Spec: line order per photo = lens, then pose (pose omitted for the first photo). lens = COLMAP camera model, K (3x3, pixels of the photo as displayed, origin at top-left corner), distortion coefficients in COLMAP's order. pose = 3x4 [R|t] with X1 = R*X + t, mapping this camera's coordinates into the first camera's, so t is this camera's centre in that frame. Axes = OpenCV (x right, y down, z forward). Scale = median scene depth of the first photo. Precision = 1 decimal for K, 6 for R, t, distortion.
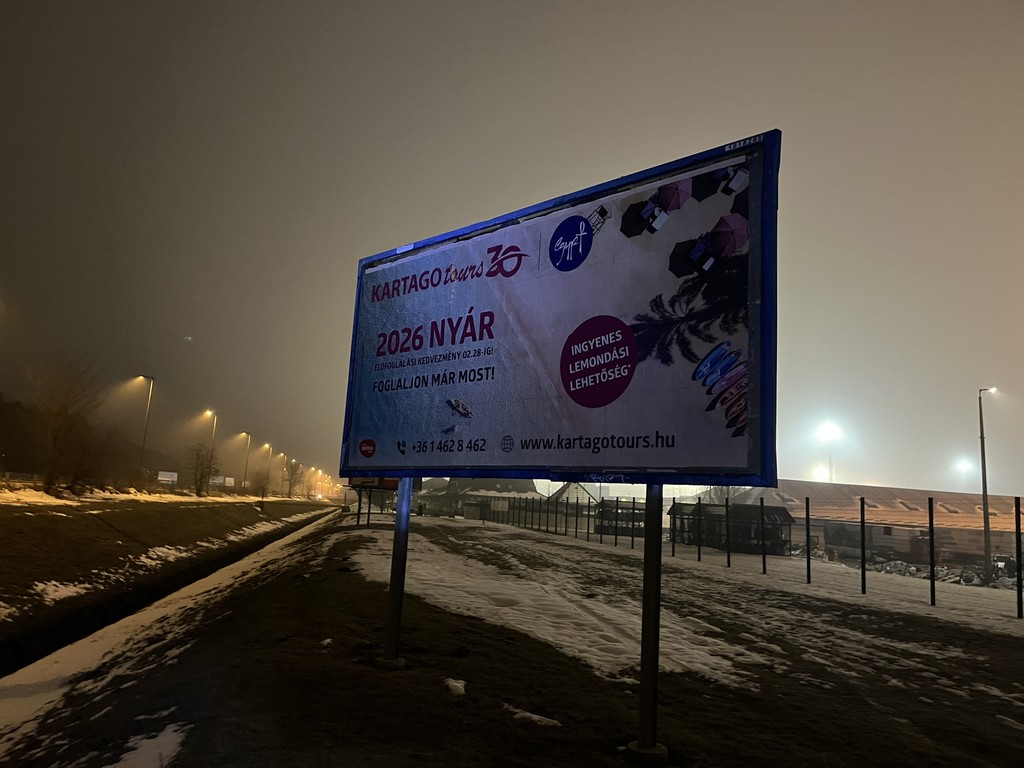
lens RADIAL K [[761.0, 0, 509.3], [0, 761.0, 388.3], [0, 0, 1]] dist [0.047185, -0.056599]
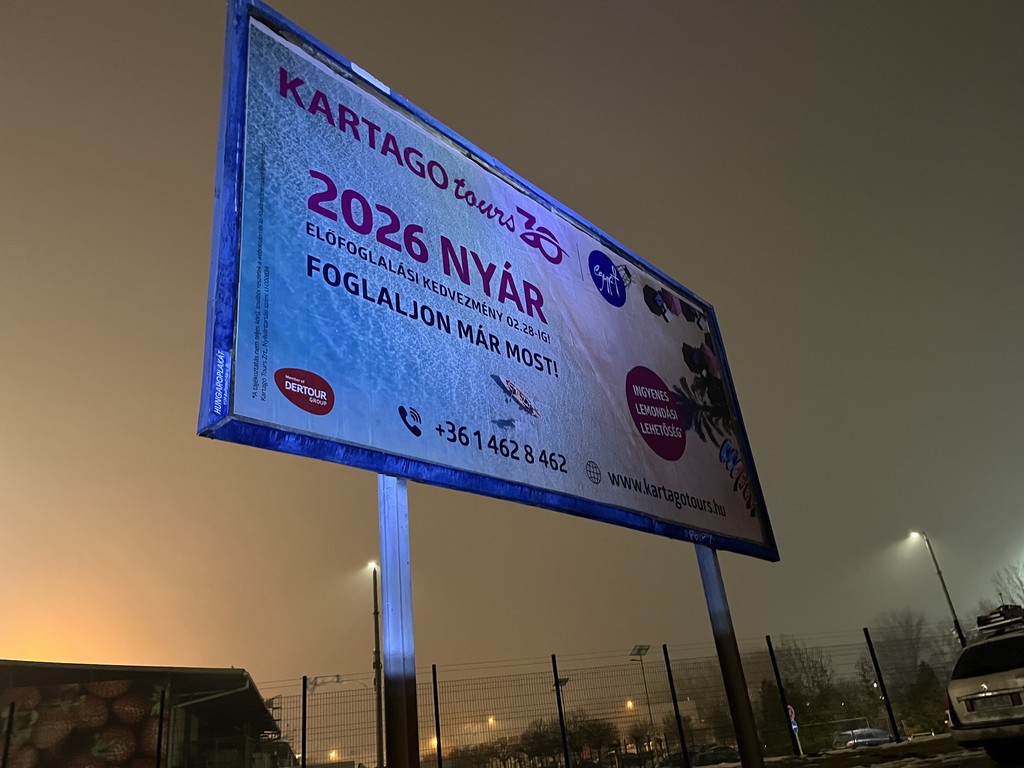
lens RADIAL K [[763.9, 0, 508.6], [0, 763.9, 385.5], [0, 0, 1]] dist [0.056079, -0.088415]
pose [[-0.035880, 0.385256, 0.922112, -0.719432], [-0.046618, 0.921056, -0.386629, 0.290541], [-0.998268, -0.056859, -0.015087, 1.143793]]
